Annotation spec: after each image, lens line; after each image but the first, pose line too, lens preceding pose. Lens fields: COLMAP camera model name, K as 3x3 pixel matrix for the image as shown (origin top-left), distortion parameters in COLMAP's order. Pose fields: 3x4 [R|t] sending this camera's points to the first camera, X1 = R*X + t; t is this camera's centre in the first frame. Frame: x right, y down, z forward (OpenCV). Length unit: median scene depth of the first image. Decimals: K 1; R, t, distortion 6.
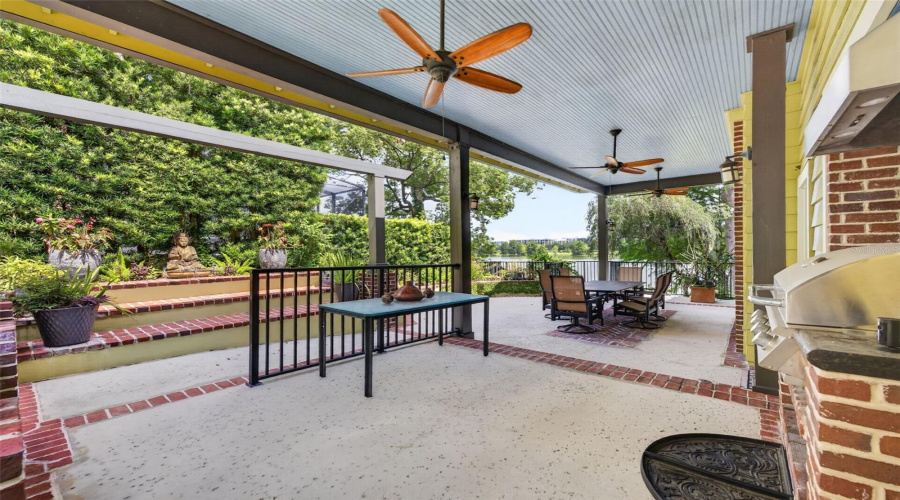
lens RADIAL K [[358.0, 0, 450.3], [0, 358.0, 237.7], [0, 0, 1]] dist [-0.001799, -0.000118]
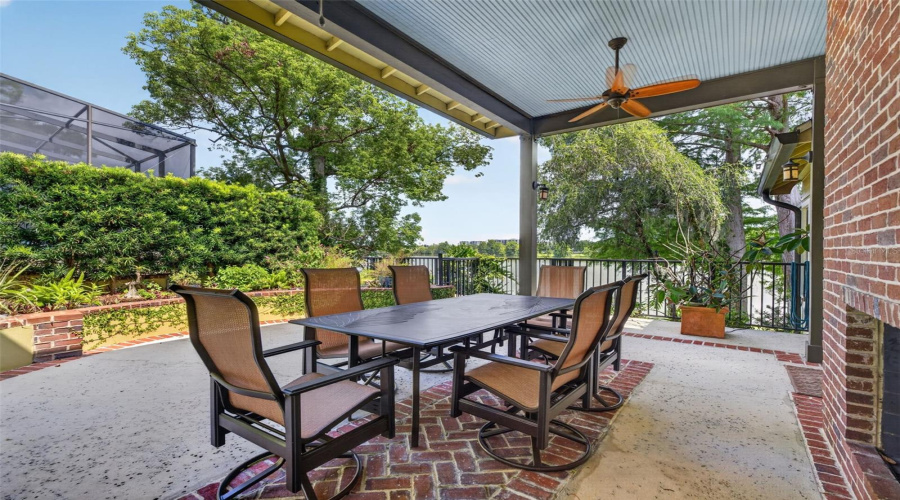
lens RADIAL K [[358.0, 0, 450.3], [0, 358.0, 237.7], [0, 0, 1]] dist [-0.001799, -0.000118]
pose [[0.999627, 0.016037, 0.022113, 0.270633], [-0.015956, 0.999865, -0.003834, 0.038471], [-0.022172, 0.003480, 0.999748, 0.408094]]
